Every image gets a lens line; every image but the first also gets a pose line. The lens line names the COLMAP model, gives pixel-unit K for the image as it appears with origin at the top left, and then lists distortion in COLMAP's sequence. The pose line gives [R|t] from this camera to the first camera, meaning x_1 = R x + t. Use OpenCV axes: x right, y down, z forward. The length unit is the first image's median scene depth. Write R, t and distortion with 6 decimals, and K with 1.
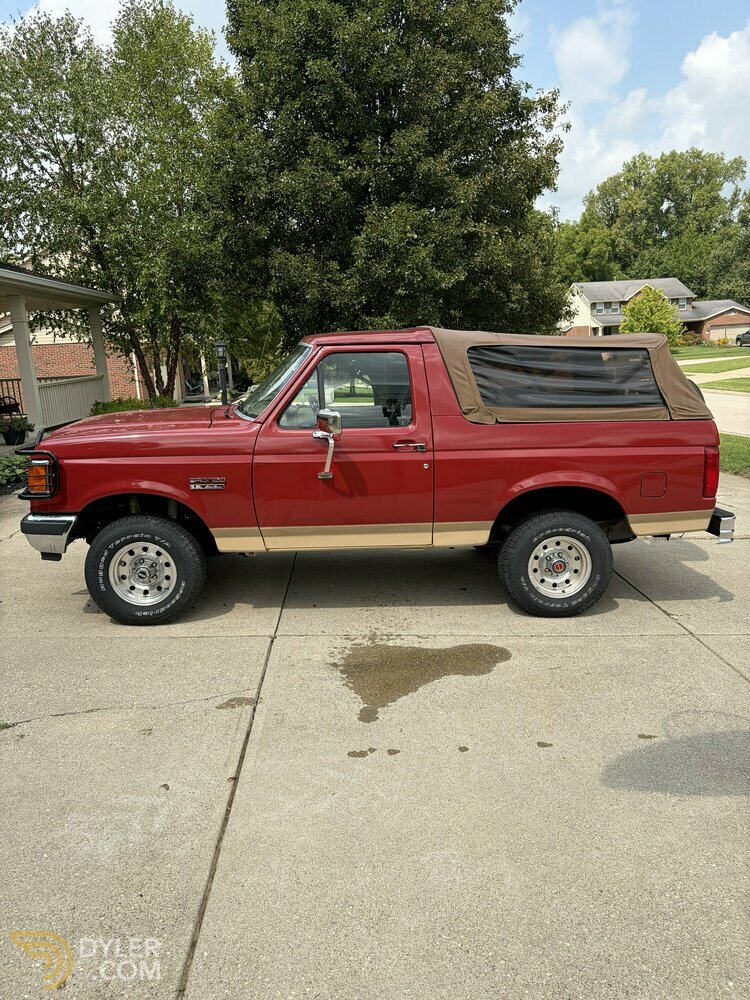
lens RADIAL K [[754.1, 0, 371.0], [0, 754.1, 503.0], [0, 0, 1]] dist [0.048015, -0.059957]
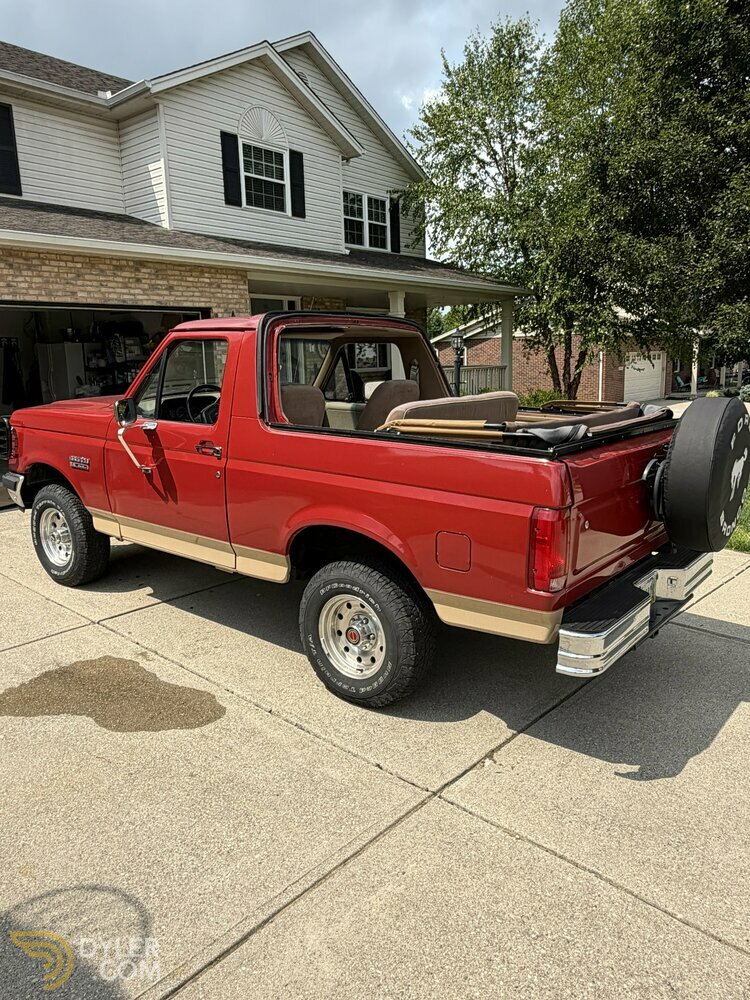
lens RADIAL K [[732.4, 0, 375.0], [0, 732.4, 500.0], [0, 0, 1]] dist [0.003768, 0.001469]
pose [[0.748721, 0.156429, -0.644163, 0.595807], [-0.149557, 0.986565, 0.065745, -0.081749], [0.645793, 0.047115, 0.762057, 0.393470]]
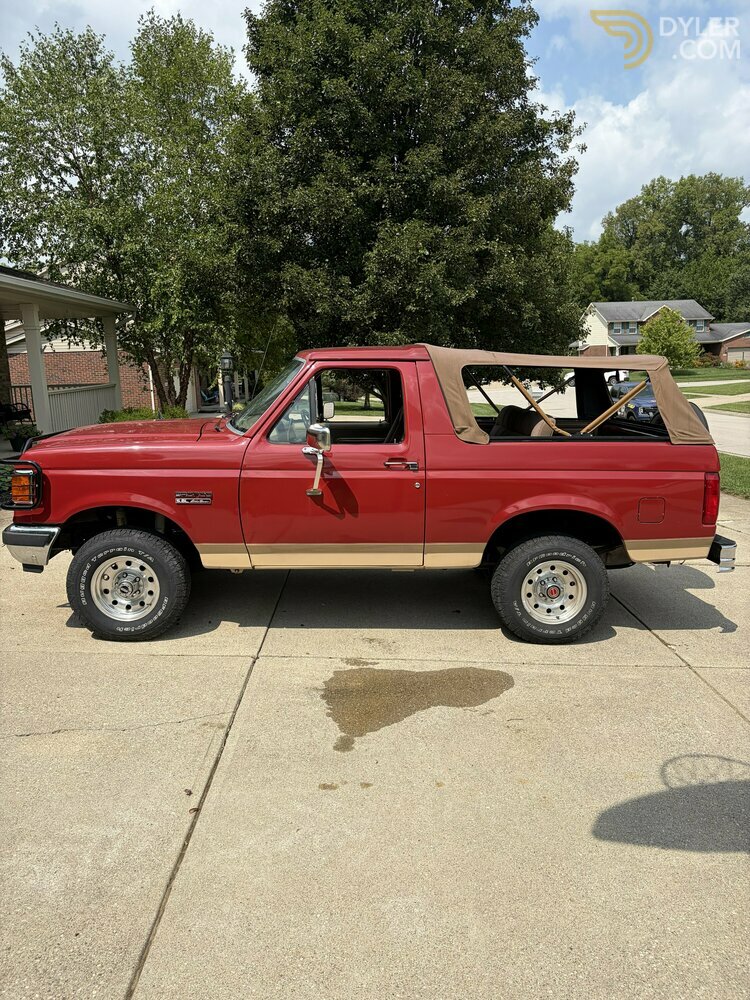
lens RADIAL K [[753.1, 0, 374.9], [0, 753.1, 493.4], [0, 0, 1]] dist [0.048141, -0.069504]
pose [[0.999603, 0.024221, -0.014398, 0.025822], [-0.024645, 0.999245, -0.030043, -0.006241], [0.013659, 0.030386, 0.999445, 0.020163]]
